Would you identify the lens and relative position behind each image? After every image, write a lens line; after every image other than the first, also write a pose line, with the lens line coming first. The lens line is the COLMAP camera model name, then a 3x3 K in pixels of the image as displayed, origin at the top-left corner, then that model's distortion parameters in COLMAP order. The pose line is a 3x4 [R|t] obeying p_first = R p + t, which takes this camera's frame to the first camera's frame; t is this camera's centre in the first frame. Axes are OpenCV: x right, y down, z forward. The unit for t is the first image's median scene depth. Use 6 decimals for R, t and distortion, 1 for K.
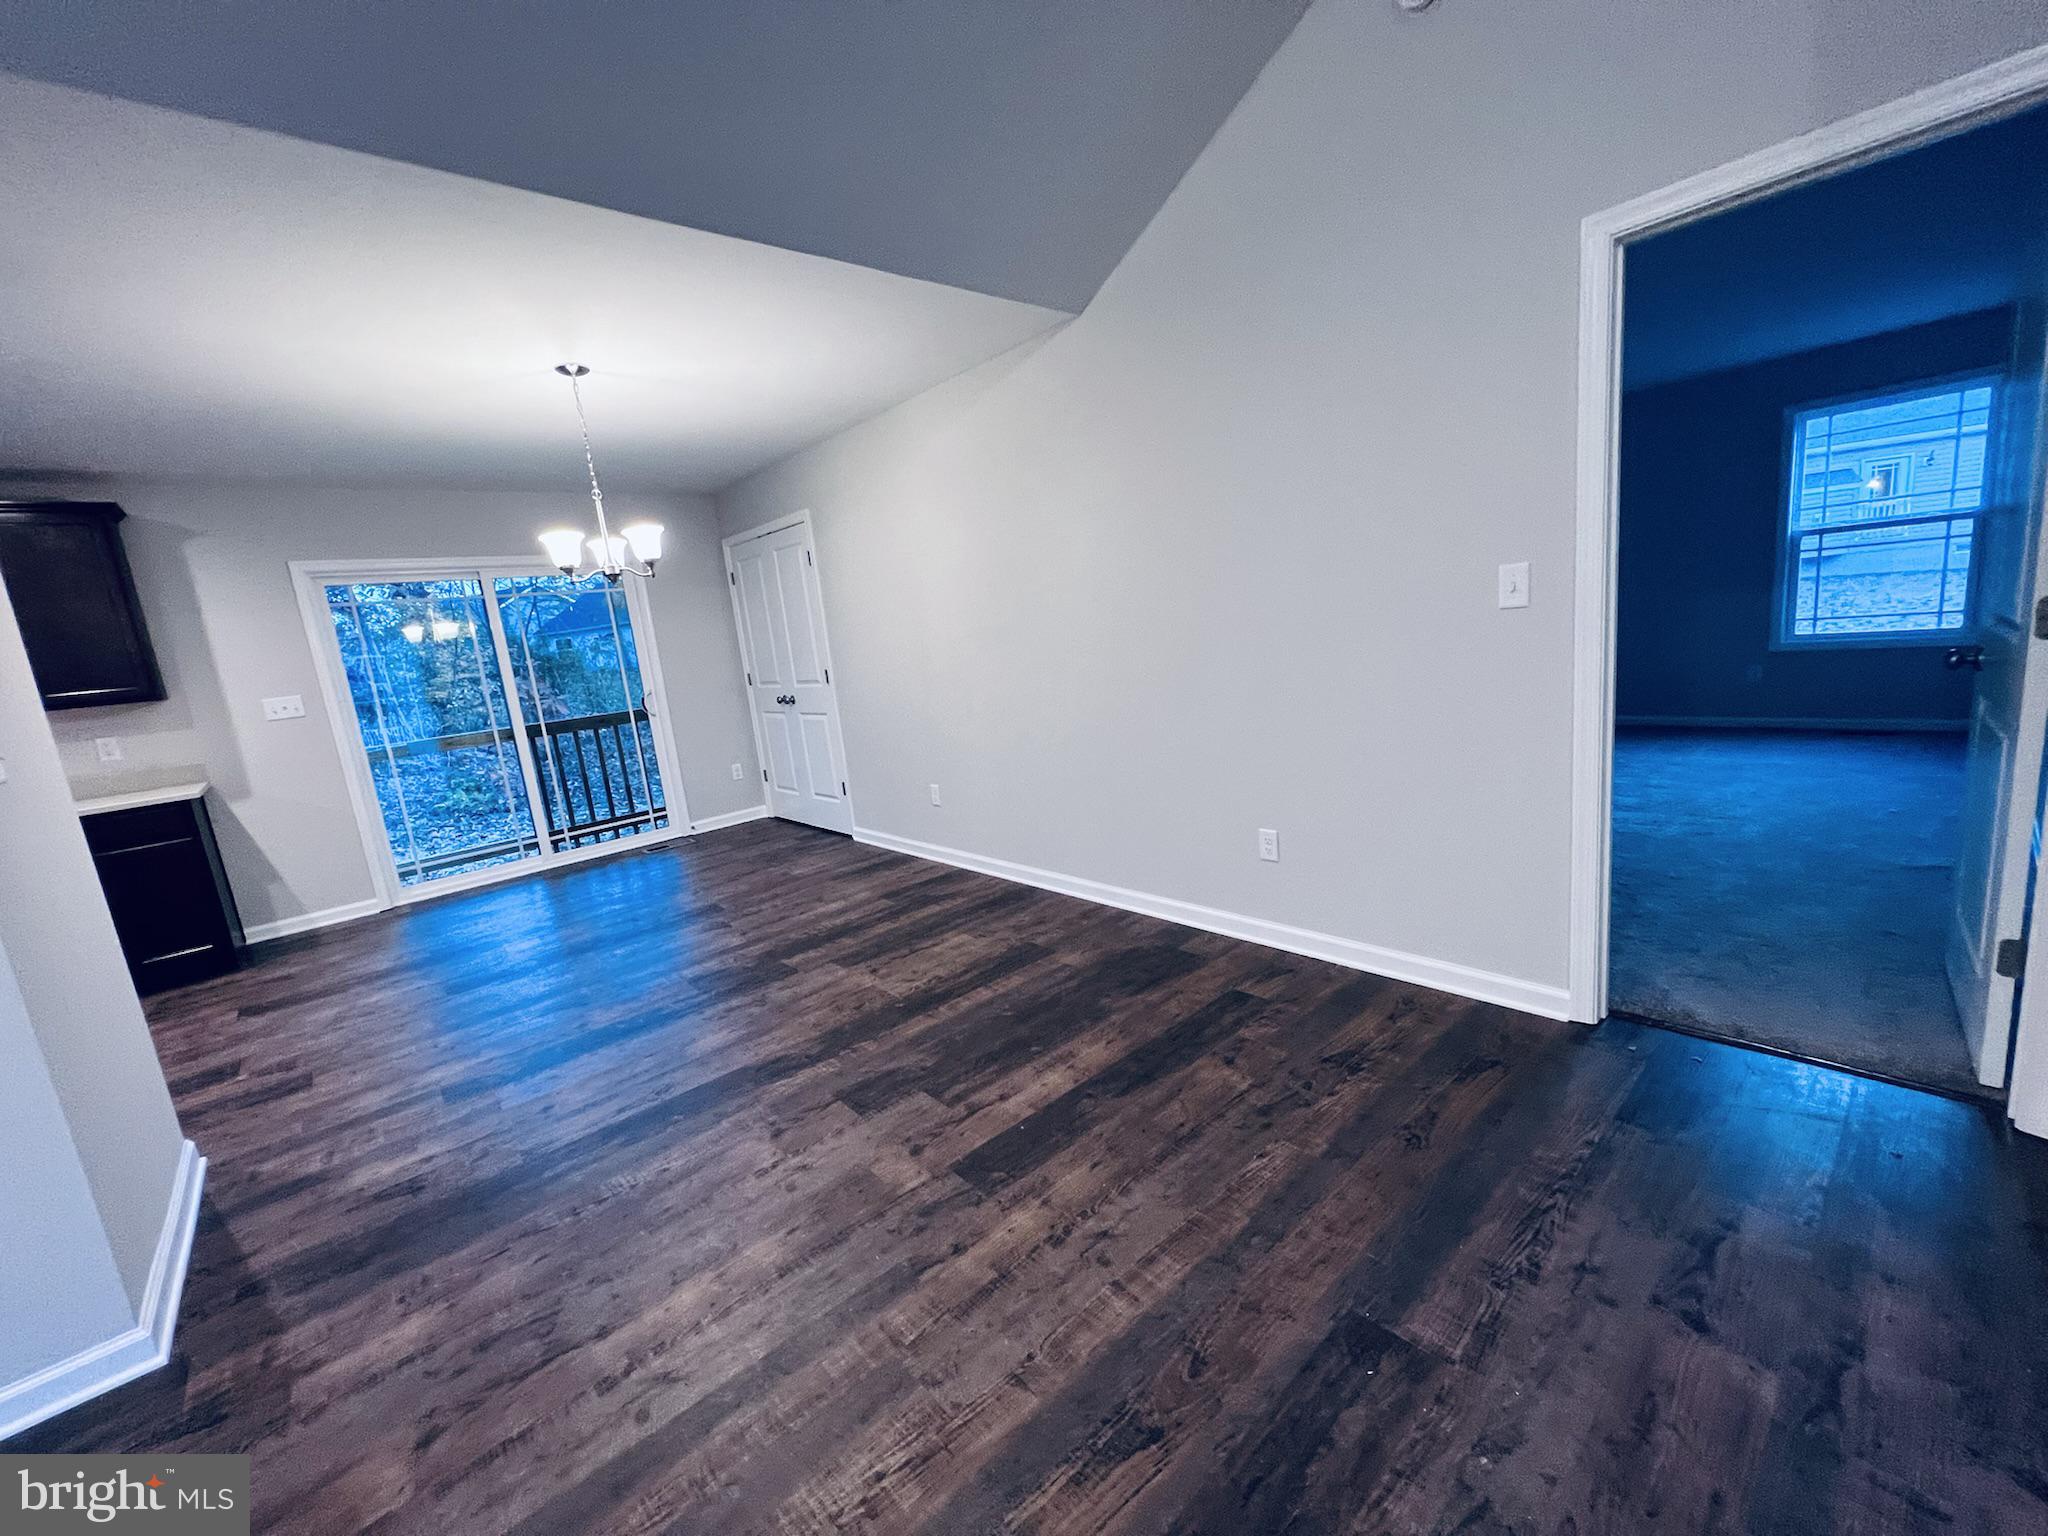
lens RADIAL K [[822.6, 0, 1017.6], [0, 822.6, 776.6], [0, 0, 1]] dist [-0.001498, 0.000802]
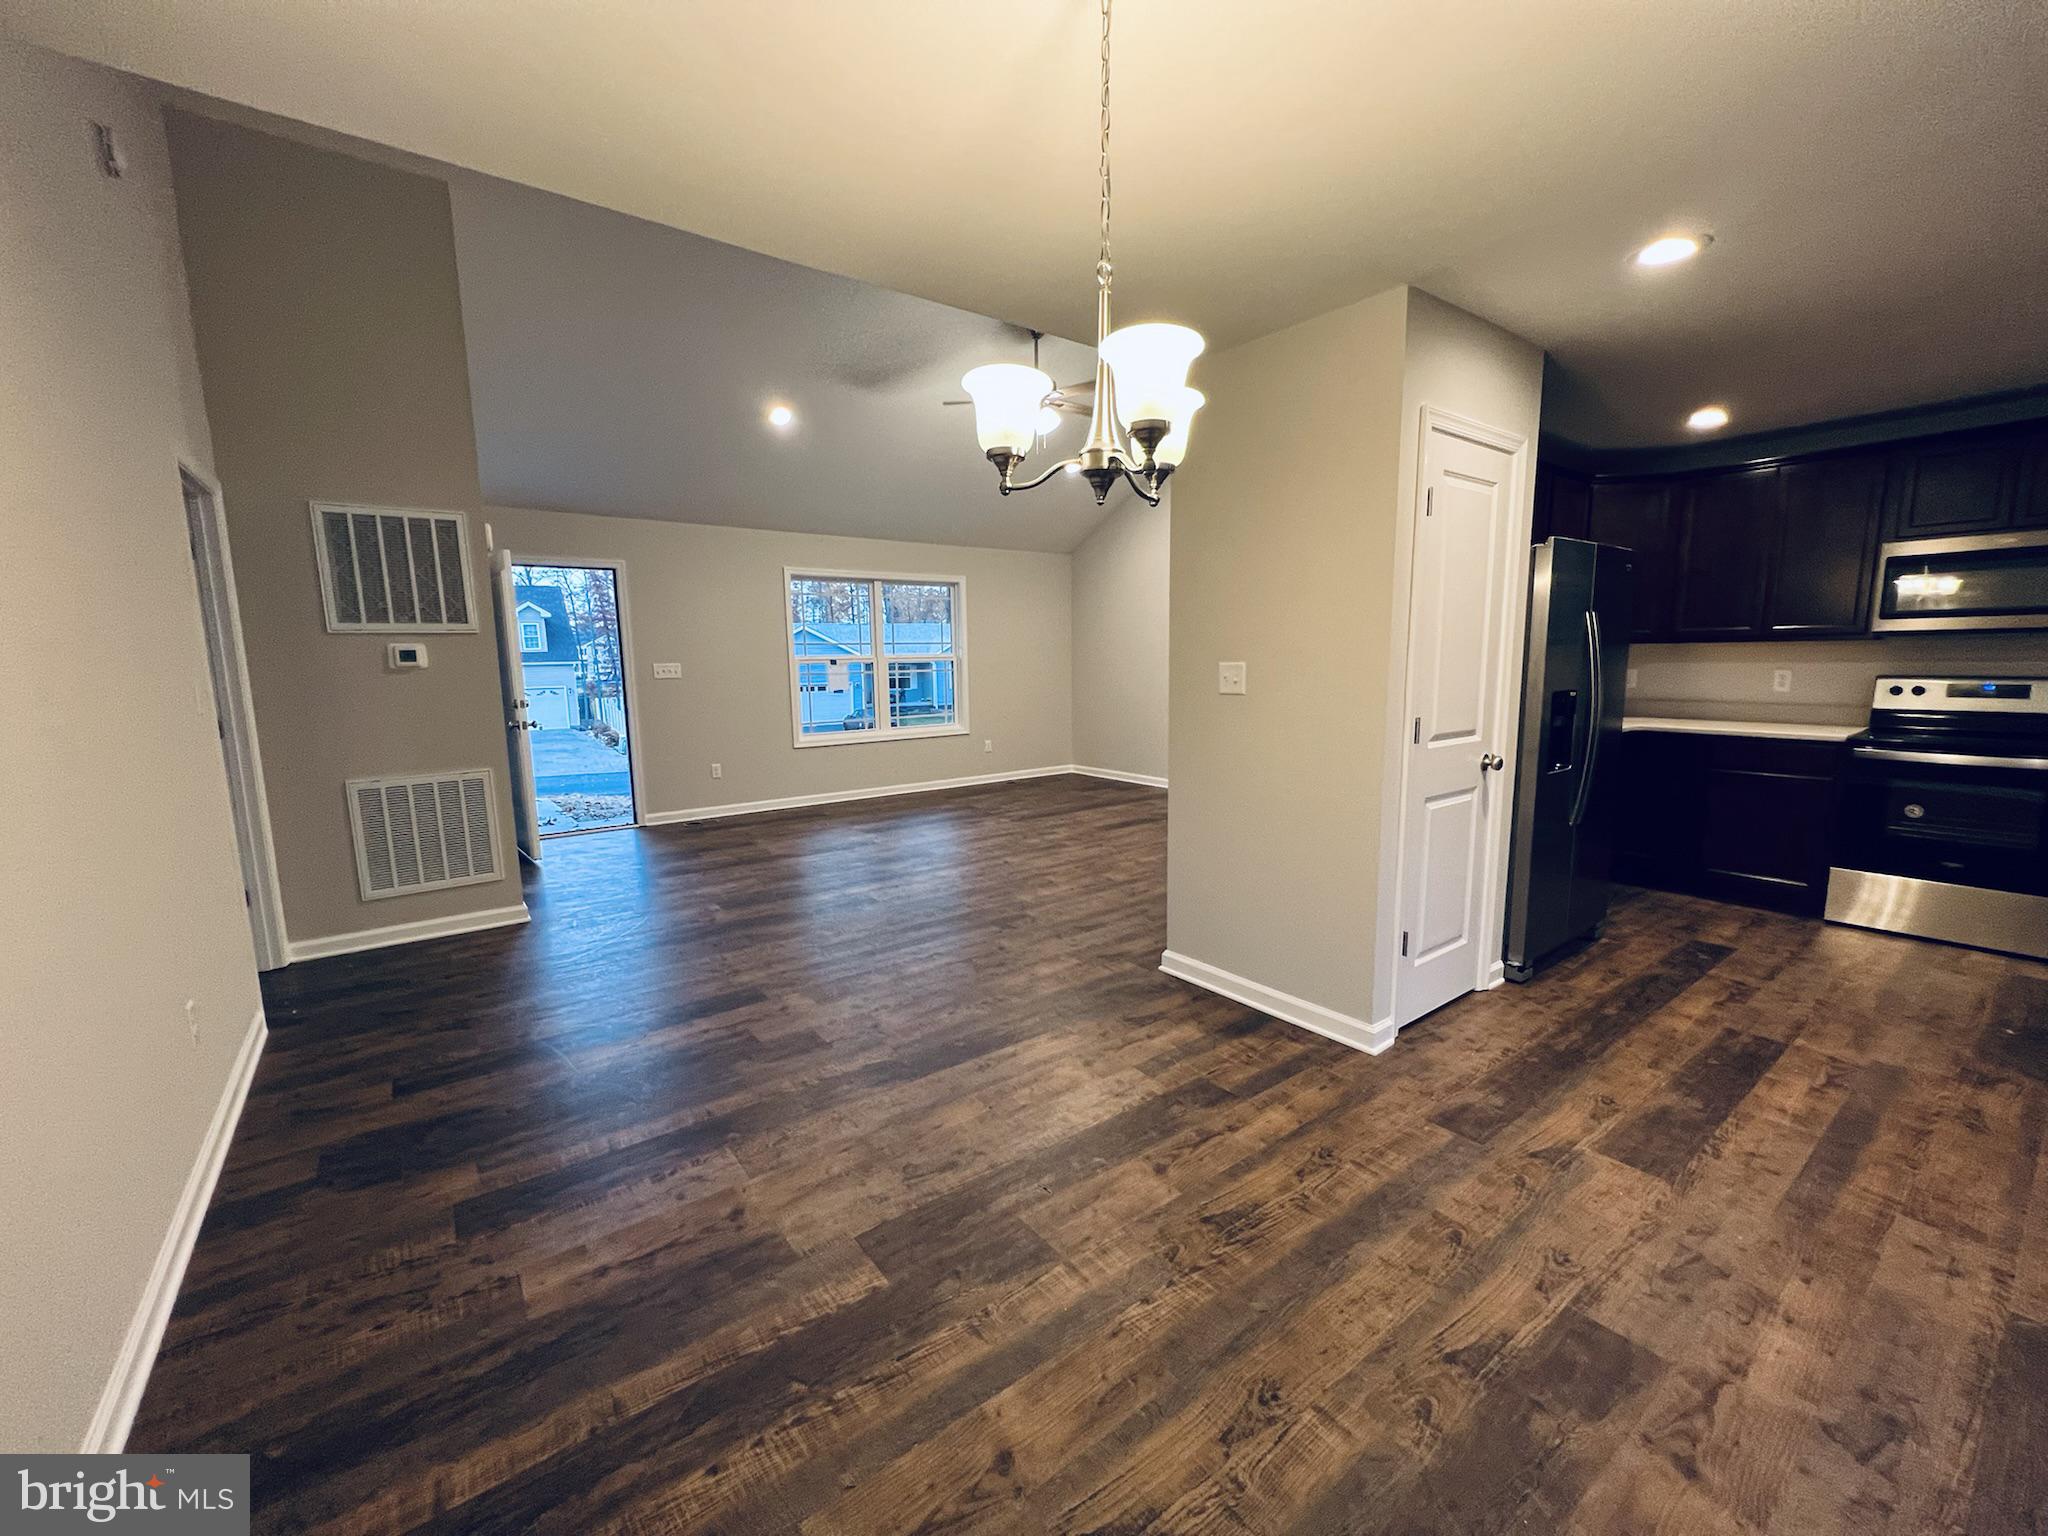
lens RADIAL K [[822.6, 0, 1017.5], [0, 822.6, 774.2], [0, 0, 1]] dist [-0.001498, 0.000802]
pose [[-0.989720, 0.107514, 0.094311, -0.426460], [0.132114, 0.939847, 0.315012, -0.215578], [-0.054770, 0.324234, -0.944390, 1.308406]]
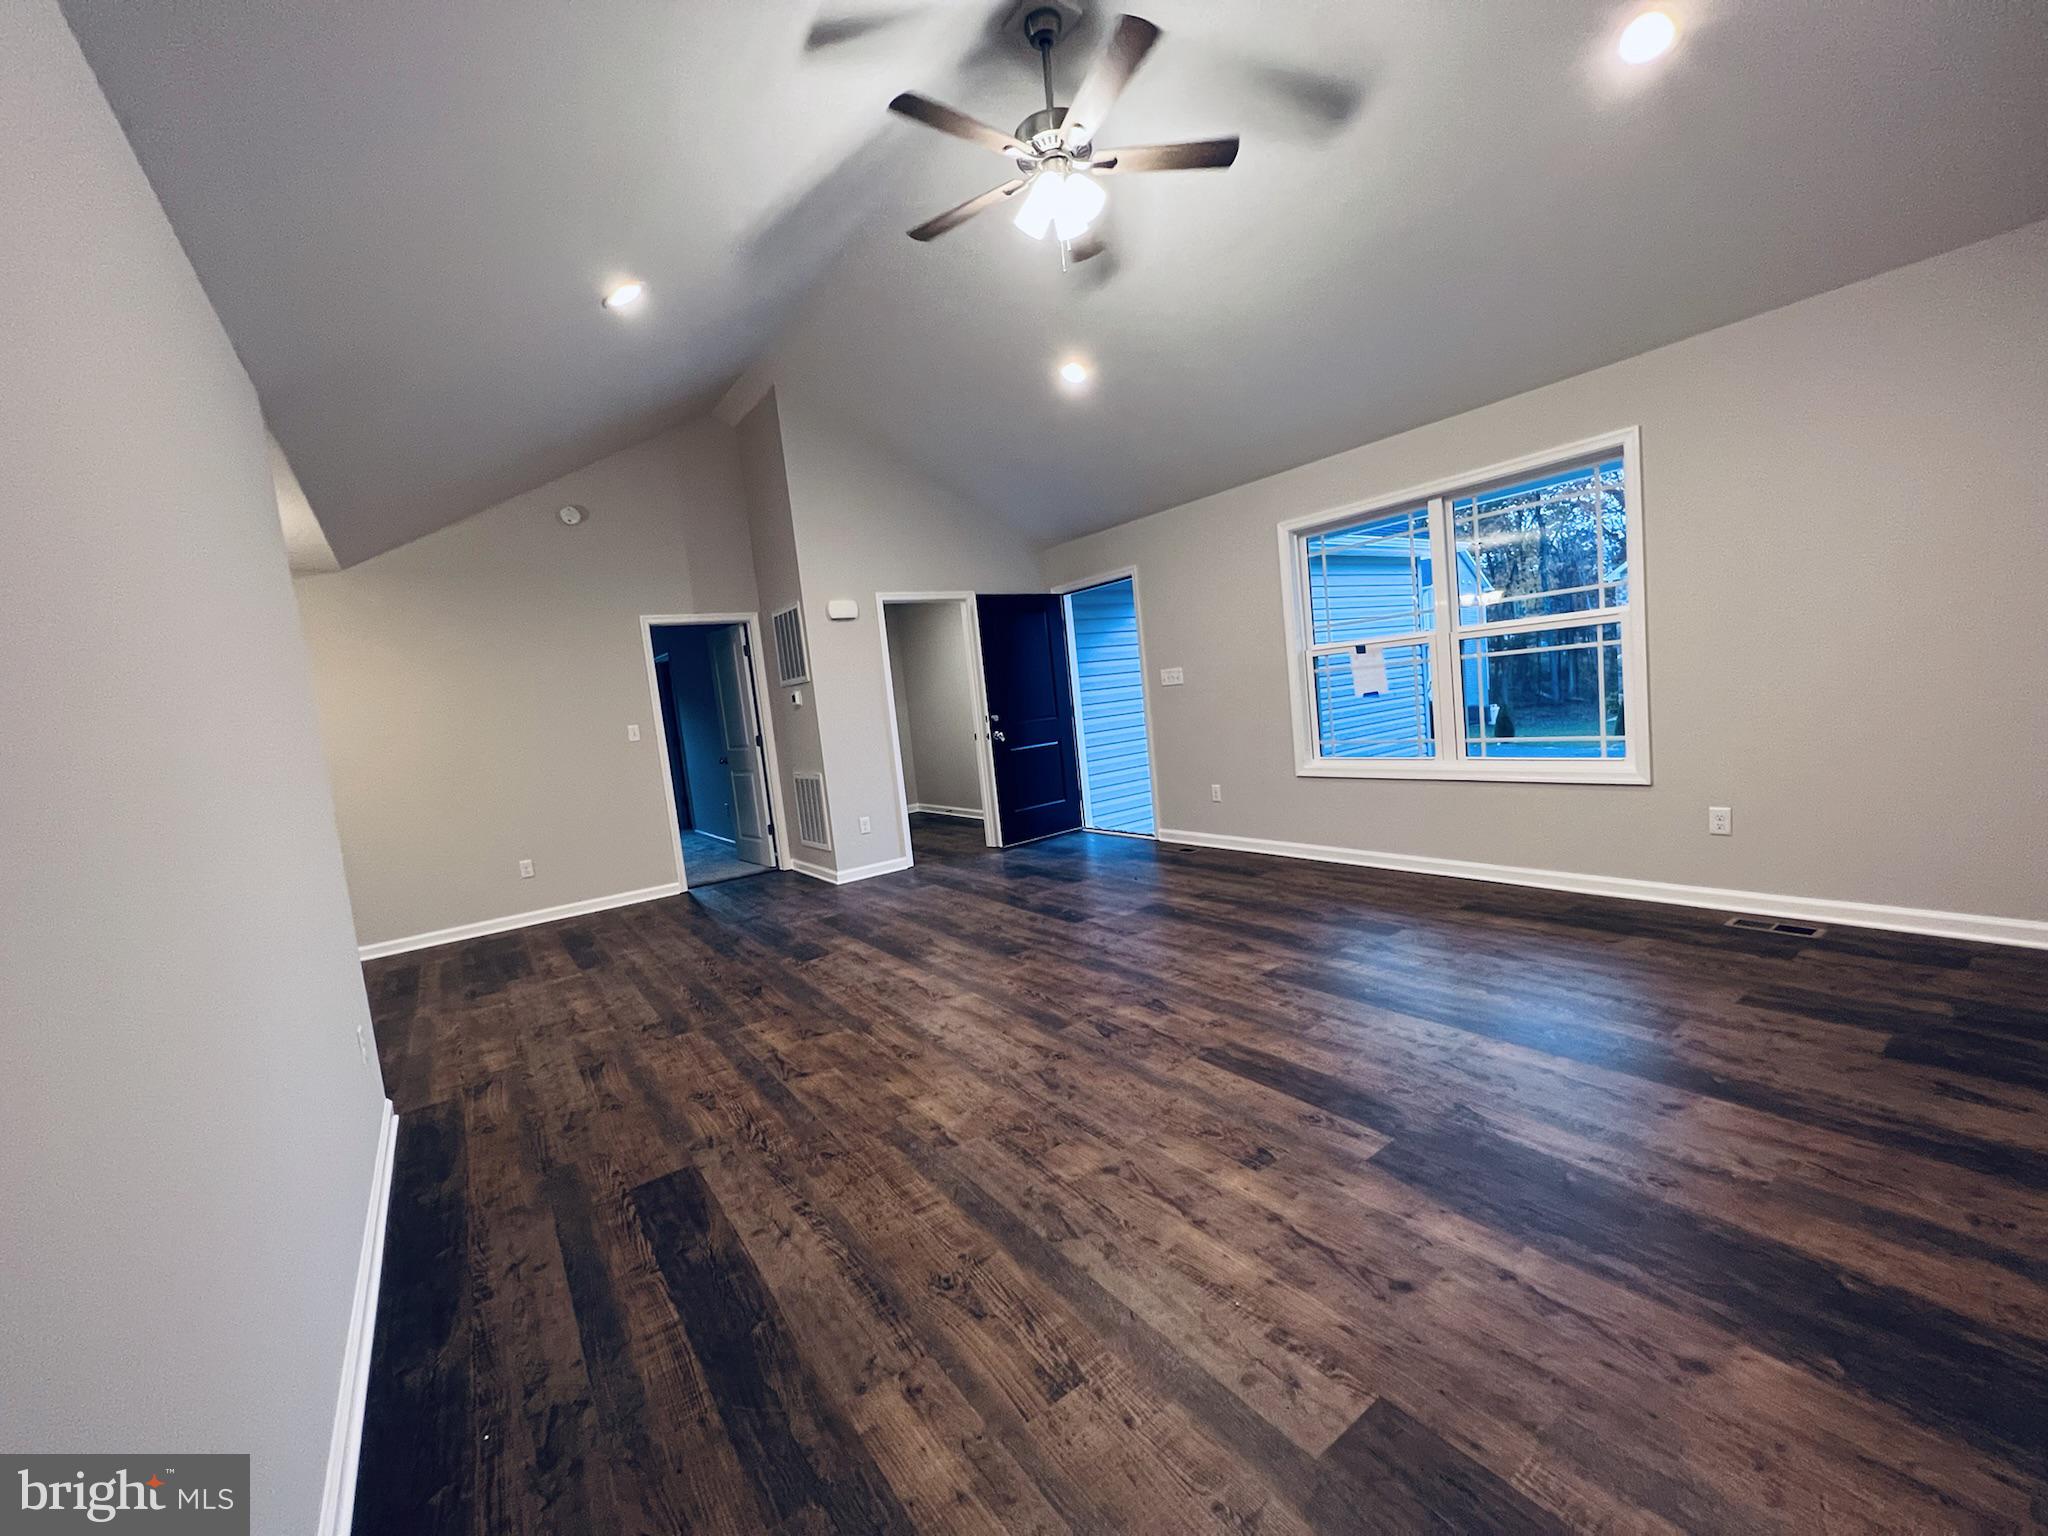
lens RADIAL K [[822.6, 0, 1017.6], [0, 822.6, 770.0], [0, 0, 1]] dist [-0.001498, 0.000802]
pose [[0.114156, 0.002434, 0.993460, -1.190236], [0.271659, 0.961808, -0.033572, 0.194445], [-0.955599, 0.273714, 0.109135, -0.285066]]
